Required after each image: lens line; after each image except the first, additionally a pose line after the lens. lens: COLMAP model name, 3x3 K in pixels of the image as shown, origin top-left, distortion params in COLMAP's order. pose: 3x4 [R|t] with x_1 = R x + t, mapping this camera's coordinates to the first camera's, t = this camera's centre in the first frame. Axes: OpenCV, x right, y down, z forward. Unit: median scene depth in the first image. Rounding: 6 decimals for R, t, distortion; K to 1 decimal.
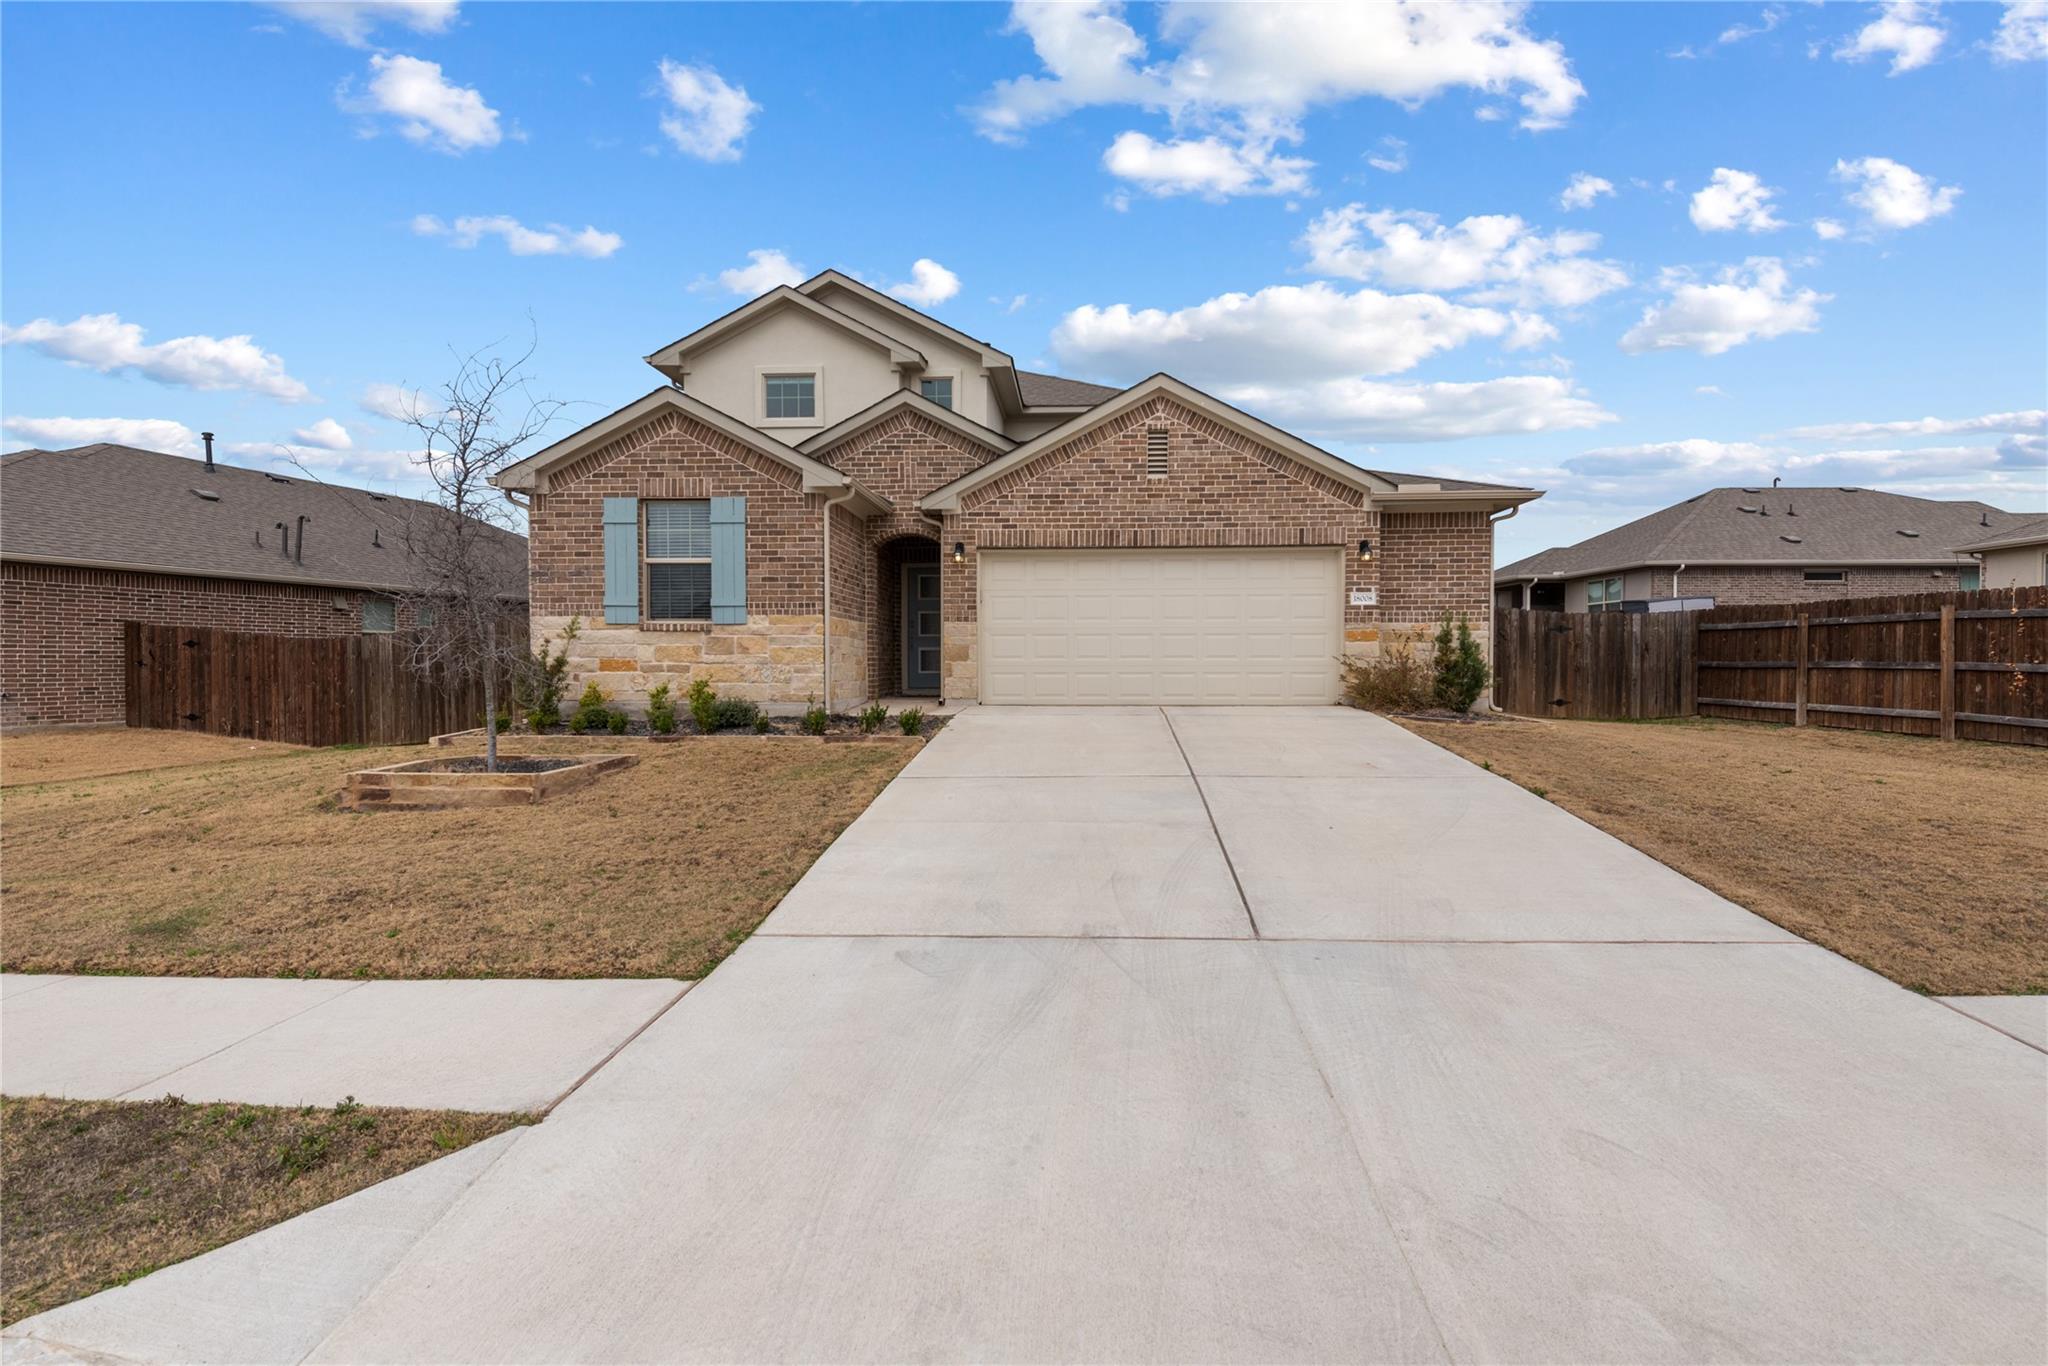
lens RADIAL K [[975.4, 0, 1039.7], [0, 975.4, 682.4], [0, 0, 1]] dist [0.005749, 0.000465]
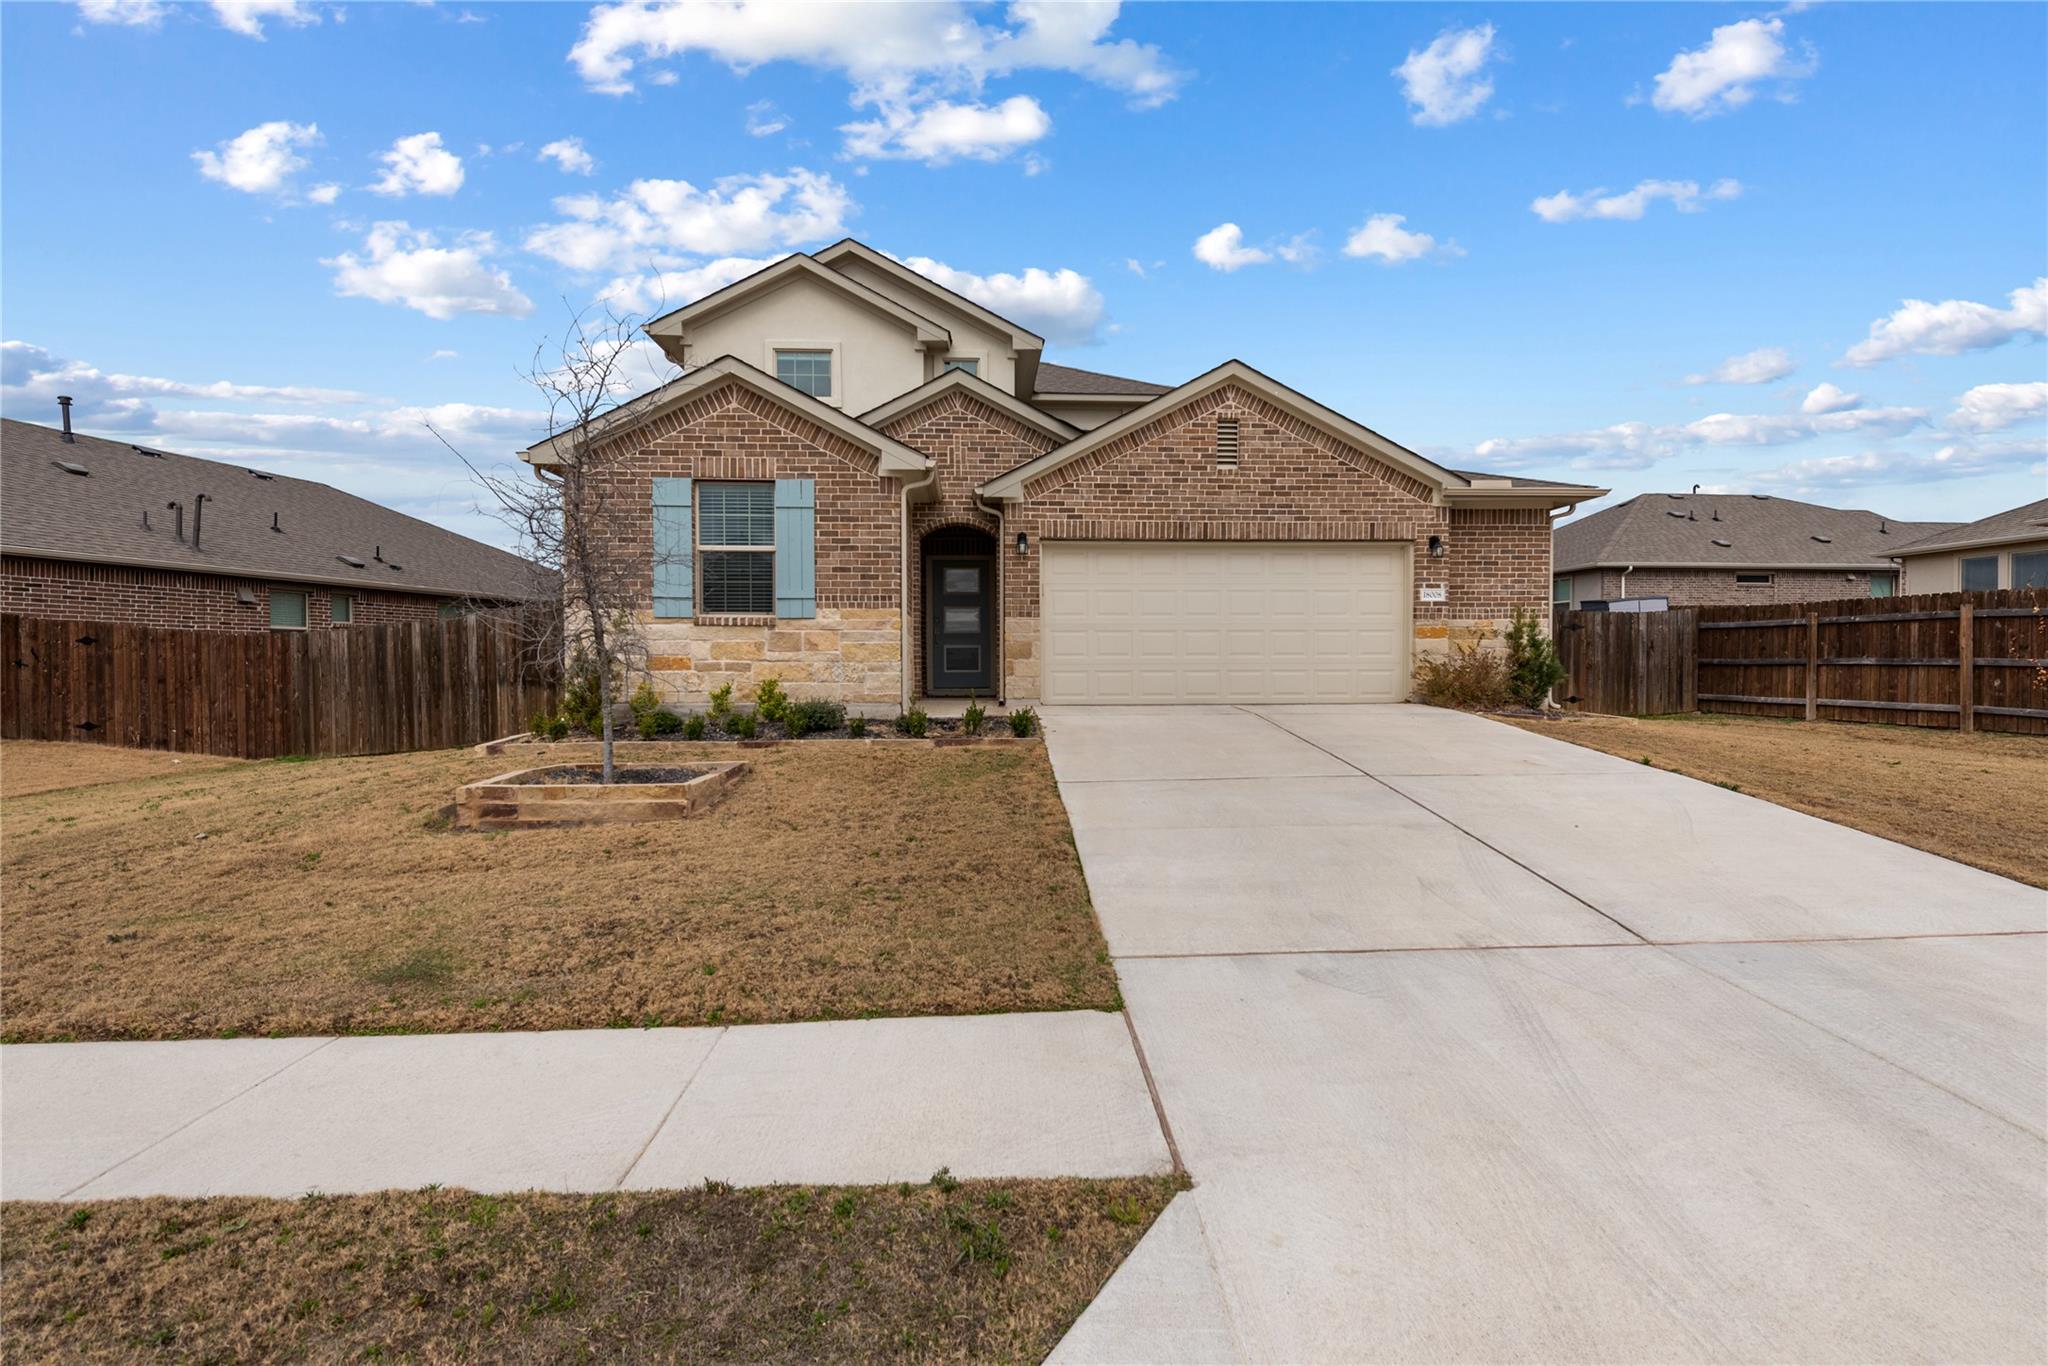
lens RADIAL K [[1006.1, 0, 1044.4], [0, 1006.1, 682.3], [0, 0, 1]] dist [0.005846, -0.000888]
pose [[0.993134, -0.004109, 0.116913, -0.175995], [0.004331, 0.999989, -0.001641, 0.002549], [-0.116905, 0.002136, 0.993141, 0.032477]]
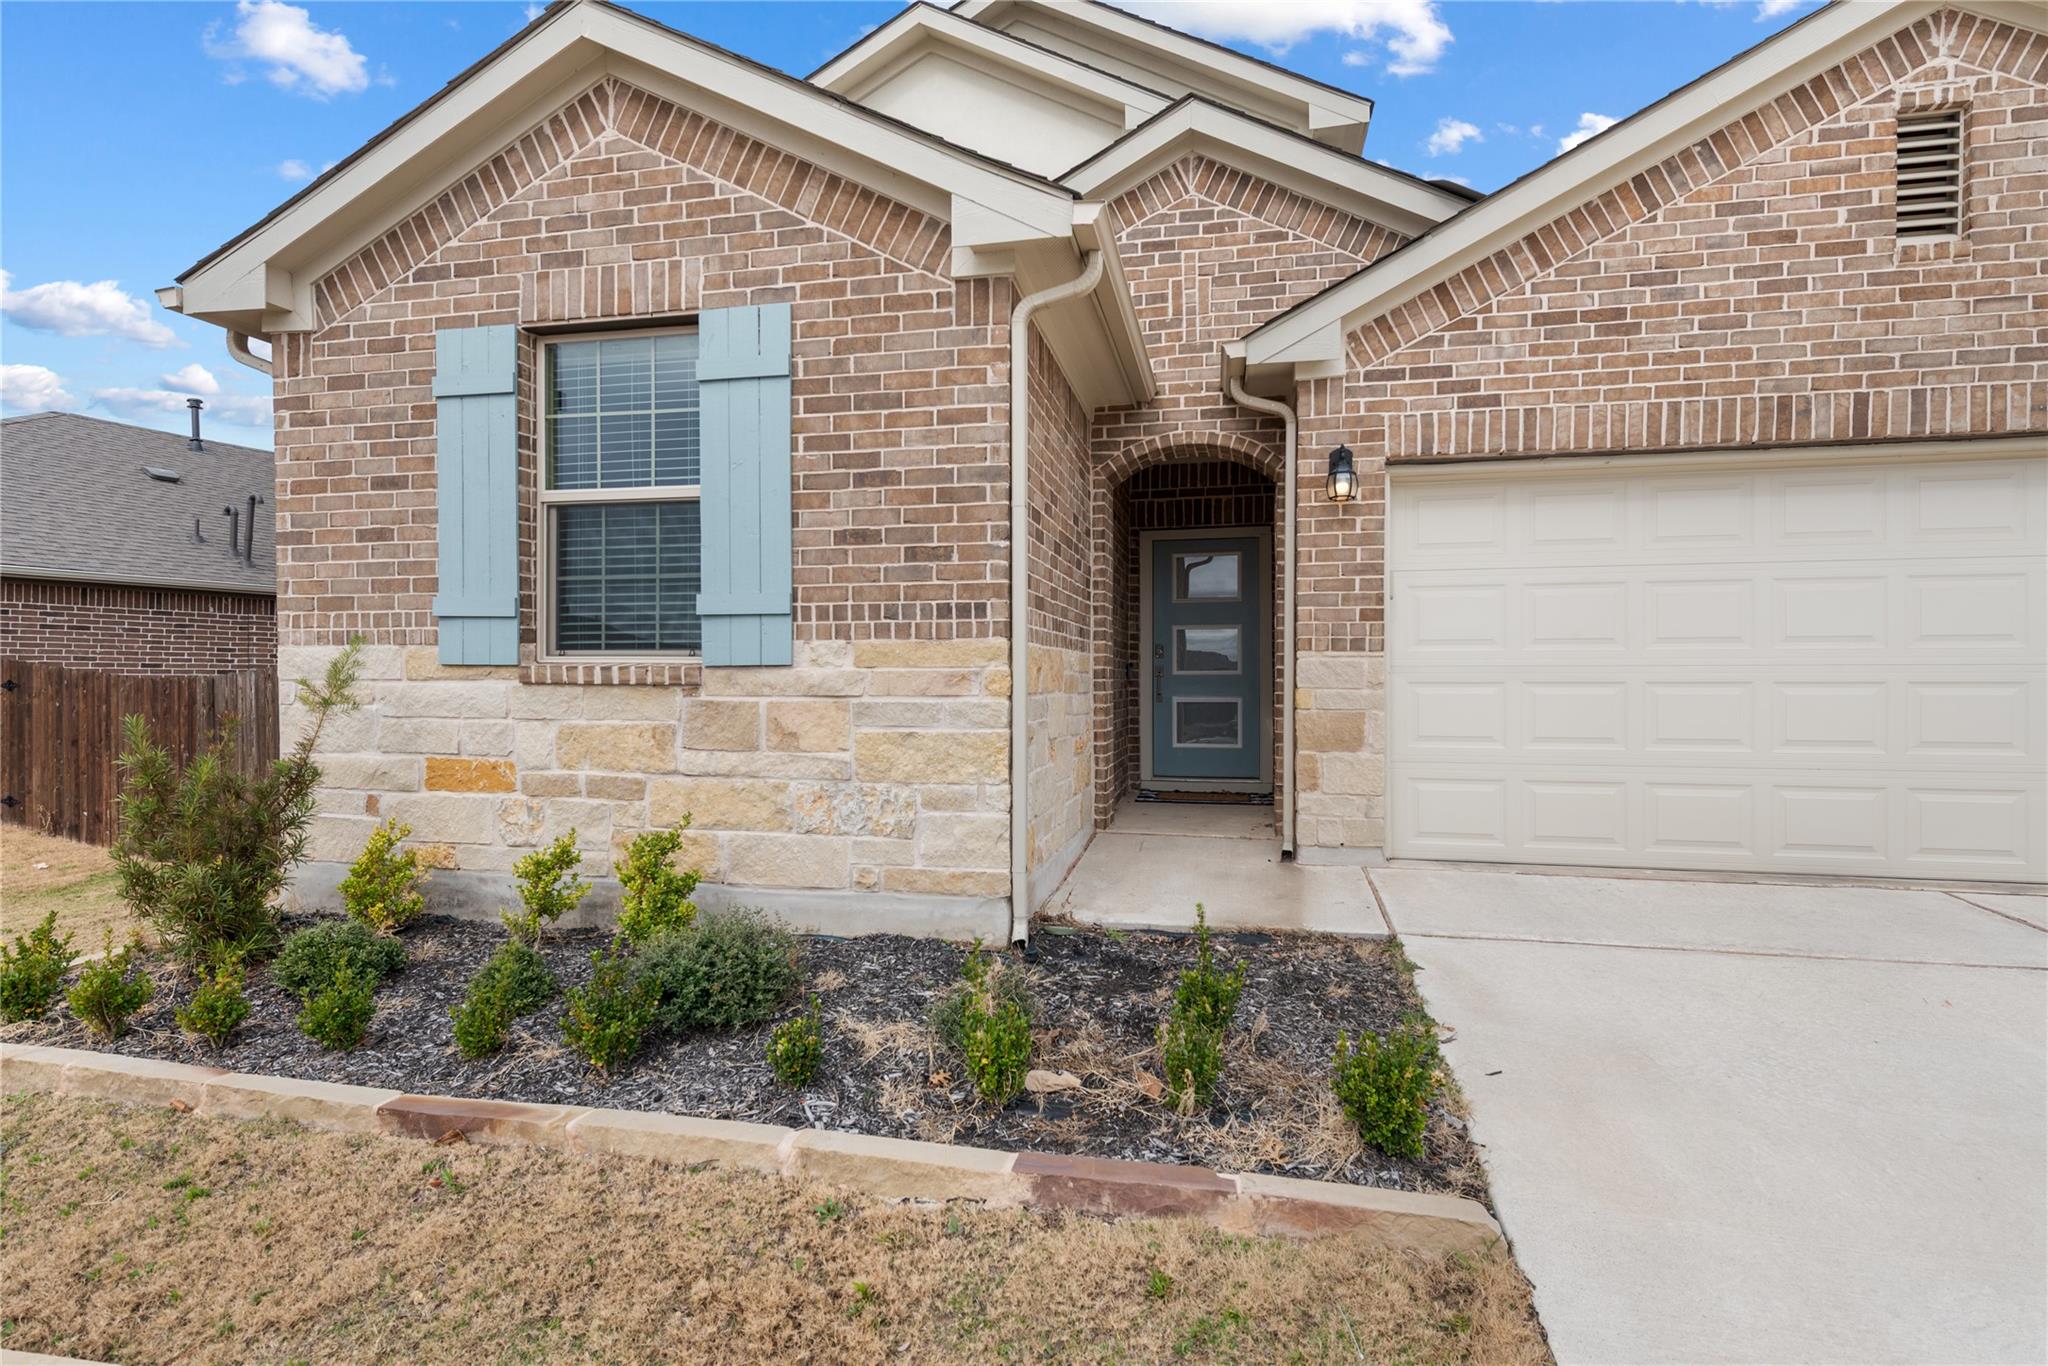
lens RADIAL K [[1006.1, 0, 1026.5], [0, 1006.1, 684.7], [0, 0, 1]] dist [0.005846, -0.000888]
pose [[0.986576, 0.002280, -0.163286, -0.141492], [-0.004519, 0.999901, -0.013344, -0.043302], [0.163240, 0.013902, 0.986488, 0.586016]]
